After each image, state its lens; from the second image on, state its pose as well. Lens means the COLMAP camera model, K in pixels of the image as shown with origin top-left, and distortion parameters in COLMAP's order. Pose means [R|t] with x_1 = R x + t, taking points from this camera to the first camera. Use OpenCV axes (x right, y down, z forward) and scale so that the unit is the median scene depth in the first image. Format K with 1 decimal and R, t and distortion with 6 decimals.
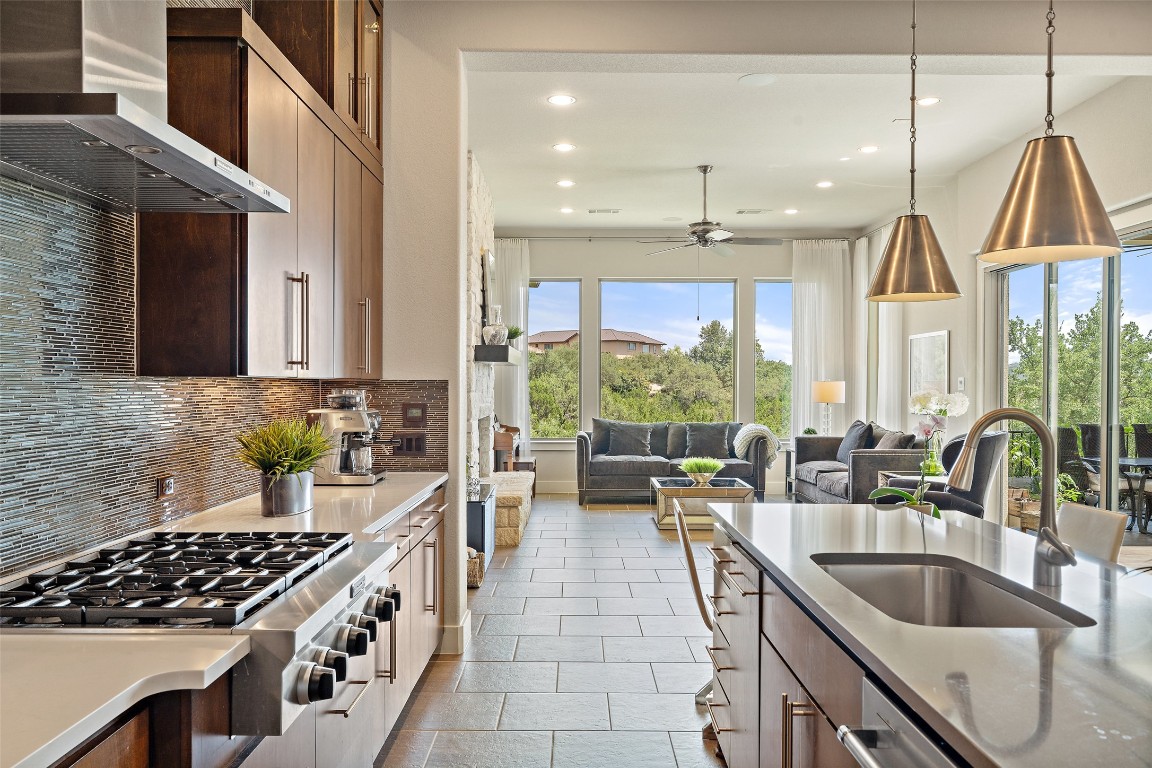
lens RADIAL K [[908.0, 0, 574.6], [0, 908.0, 389.1], [0, 0, 1]] dist [0.001910, 0.001994]
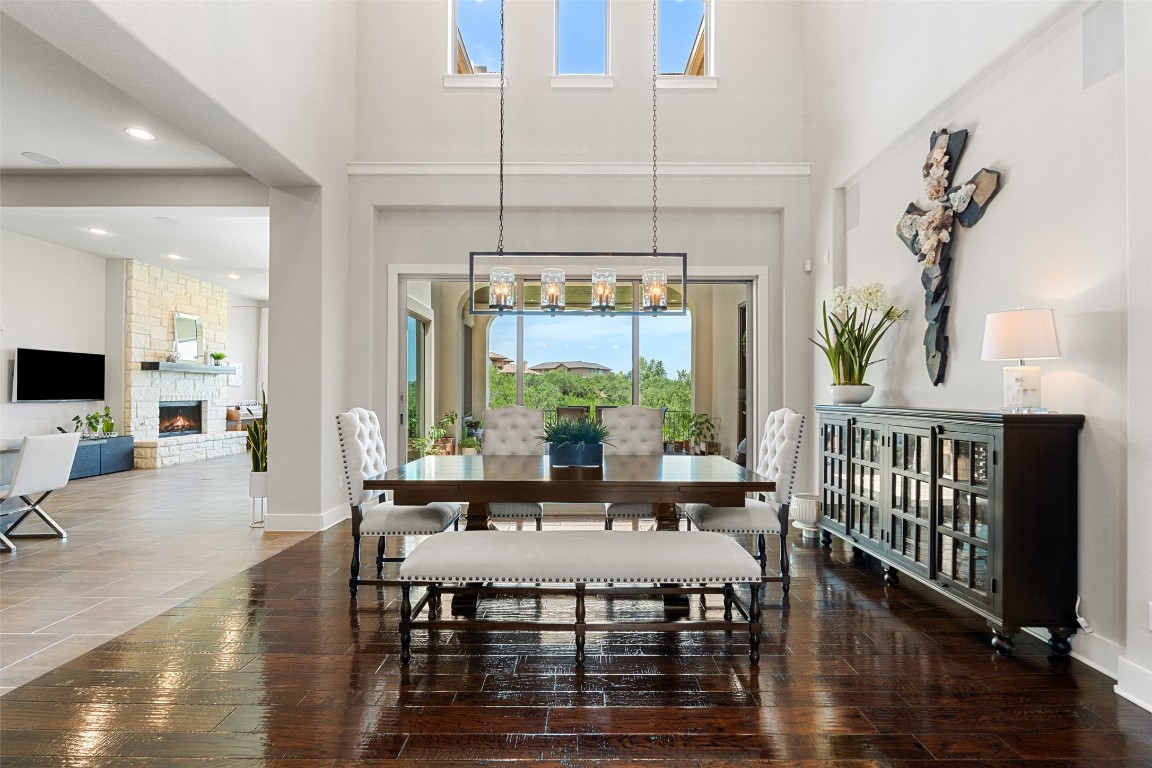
lens RADIAL K [[500.9, 0, 577.4], [0, 500.9, 386.3], [0, 0, 1]] dist [-0.004490, -0.000270]
pose [[0.999982, 0.000569, -0.006018, 0.611551], [-0.000673, 0.999850, -0.017335, 0.015374], [0.006008, 0.017339, 0.999832, -0.019523]]
